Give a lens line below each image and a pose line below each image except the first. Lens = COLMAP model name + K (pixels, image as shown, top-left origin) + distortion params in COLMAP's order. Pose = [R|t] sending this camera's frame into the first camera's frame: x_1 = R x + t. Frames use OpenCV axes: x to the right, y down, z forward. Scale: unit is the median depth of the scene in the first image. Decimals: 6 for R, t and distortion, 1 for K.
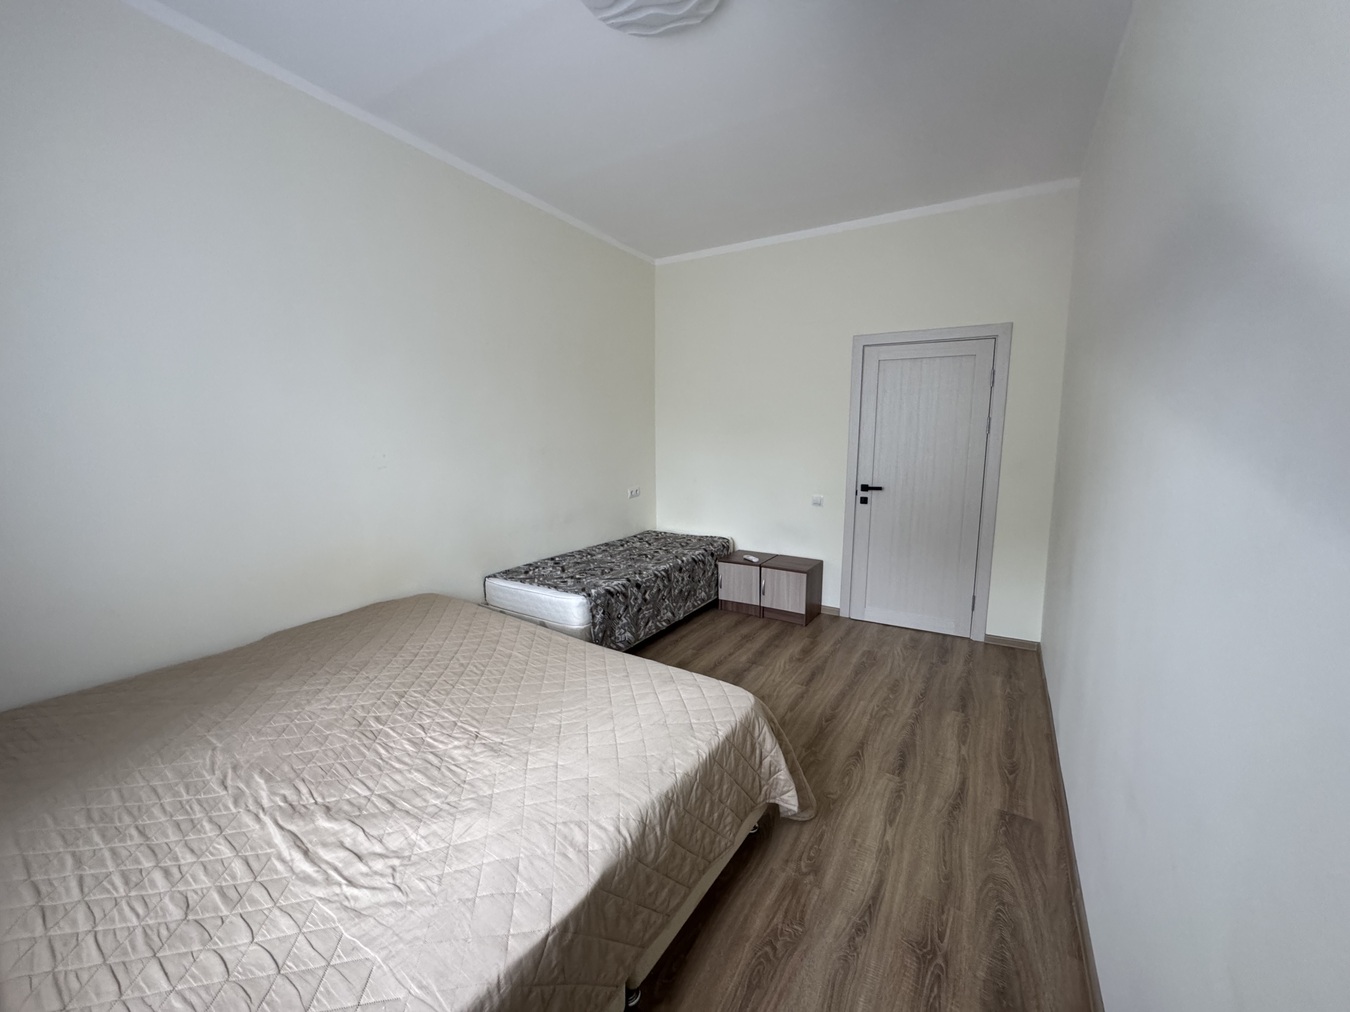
lens RADIAL K [[536.6, 0, 675.4], [0, 536.6, 507.2], [0, 0, 1]] dist [-0.001727, -0.000128]
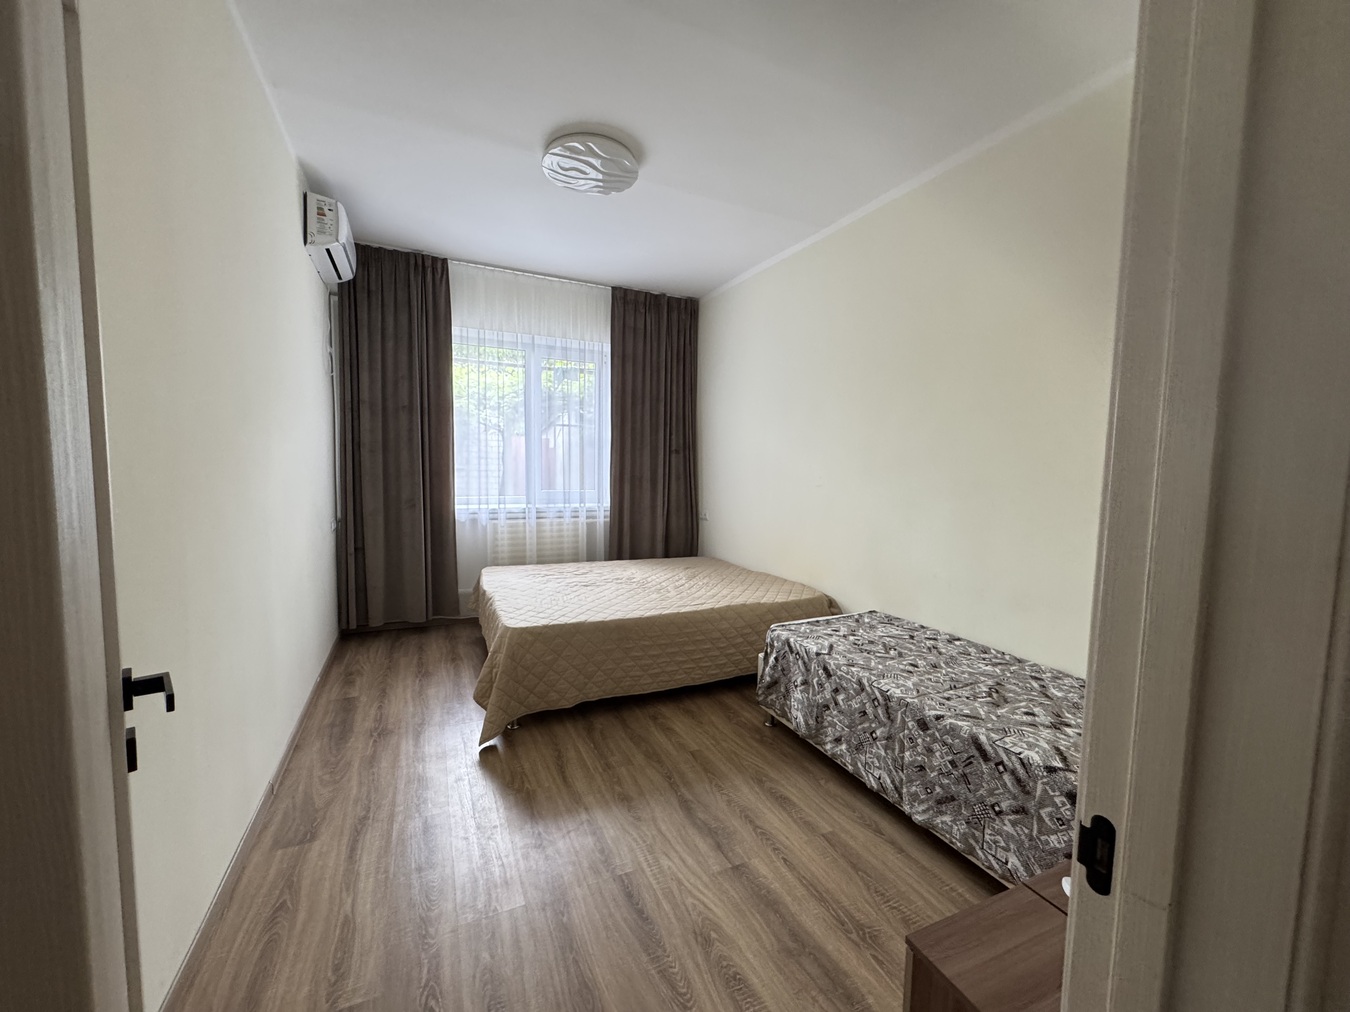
lens RADIAL K [[536.6, 0, 674.1], [0, 536.6, 505.1], [0, 0, 1]] dist [-0.001727, -0.000128]
pose [[-0.554323, 0.050995, -0.830738, 0.590599], [-0.134003, 0.979632, 0.149550, -0.140080], [0.821443, 0.194221, -0.536199, 1.119819]]
